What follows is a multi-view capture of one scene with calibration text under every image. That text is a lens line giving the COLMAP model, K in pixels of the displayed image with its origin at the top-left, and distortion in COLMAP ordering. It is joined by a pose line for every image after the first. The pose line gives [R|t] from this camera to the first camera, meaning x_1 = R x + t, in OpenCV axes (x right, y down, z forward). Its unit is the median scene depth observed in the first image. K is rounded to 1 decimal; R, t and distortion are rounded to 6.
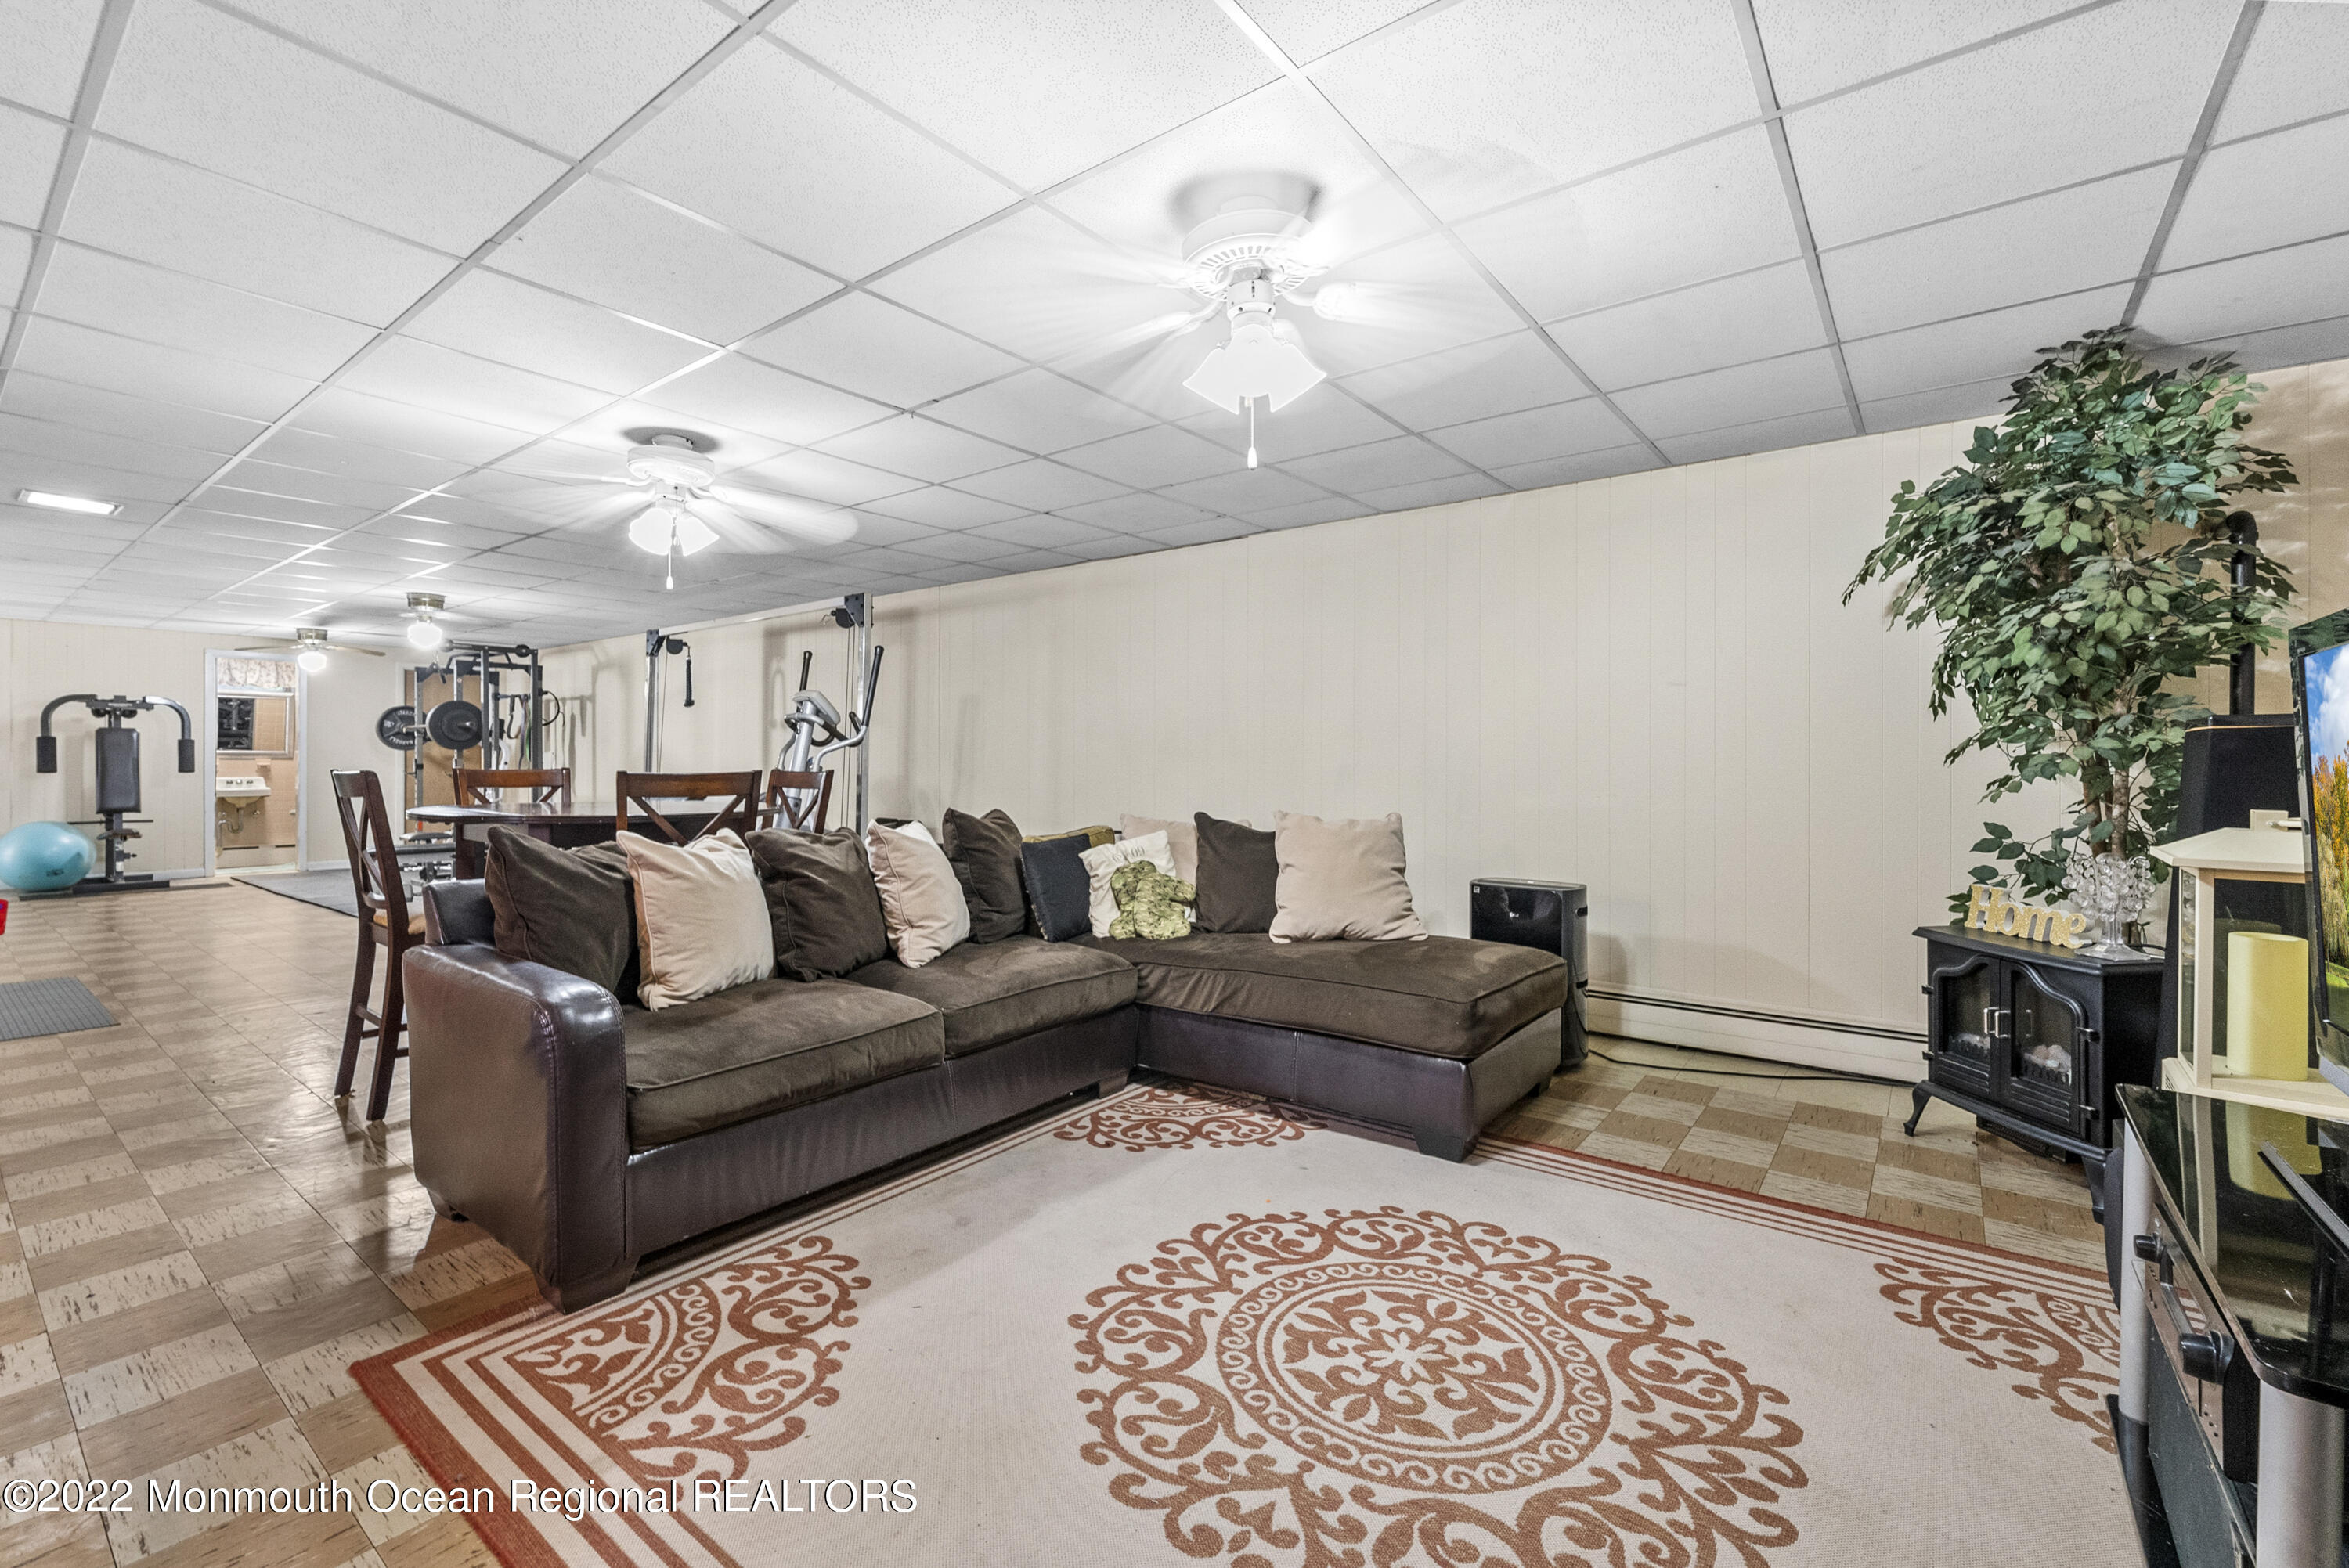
lens RADIAL K [[977.6, 0, 1170.3], [0, 977.6, 774.0], [0, 0, 1]] dist [-0.006855, 0.000409]
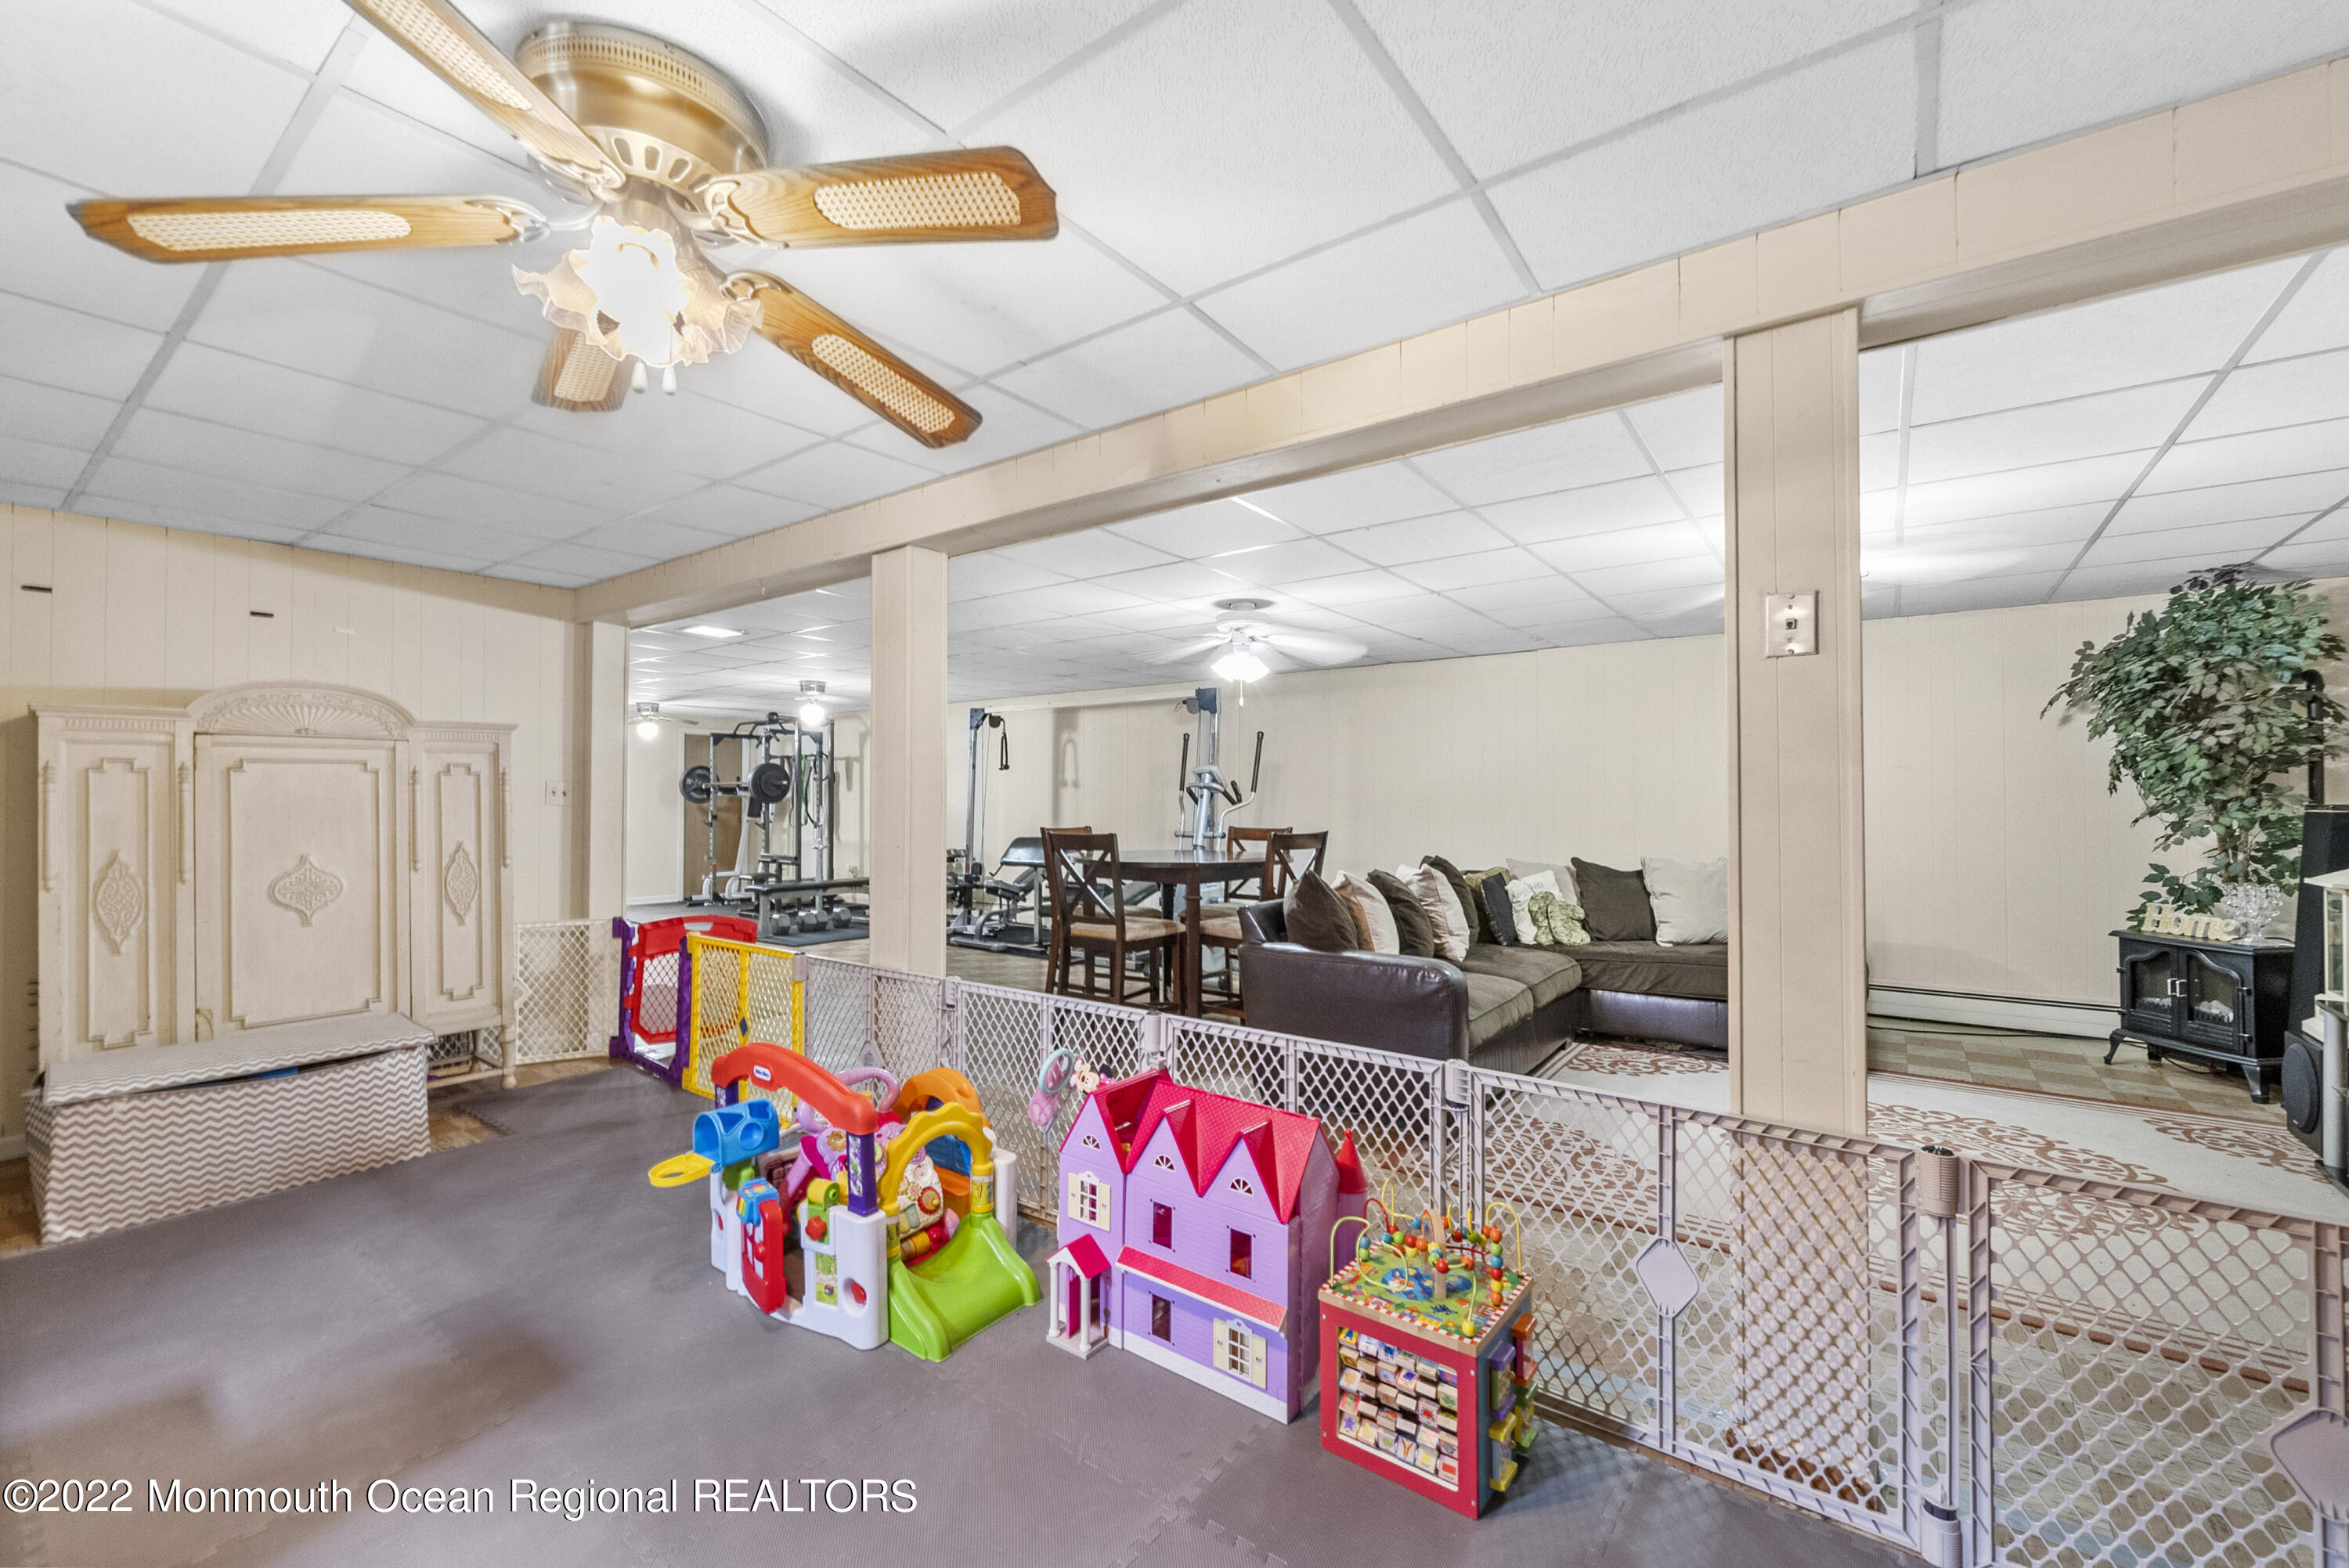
lens RADIAL K [[977.6, 0, 1108.9], [0, 977.6, 794.6], [0, 0, 1]] dist [-0.006855, 0.000409]
pose [[0.999824, -0.002646, 0.018565, -0.877054], [0.002935, 0.999874, -0.015582, -0.042298], [-0.018521, 0.015634, 0.999706, -0.537722]]
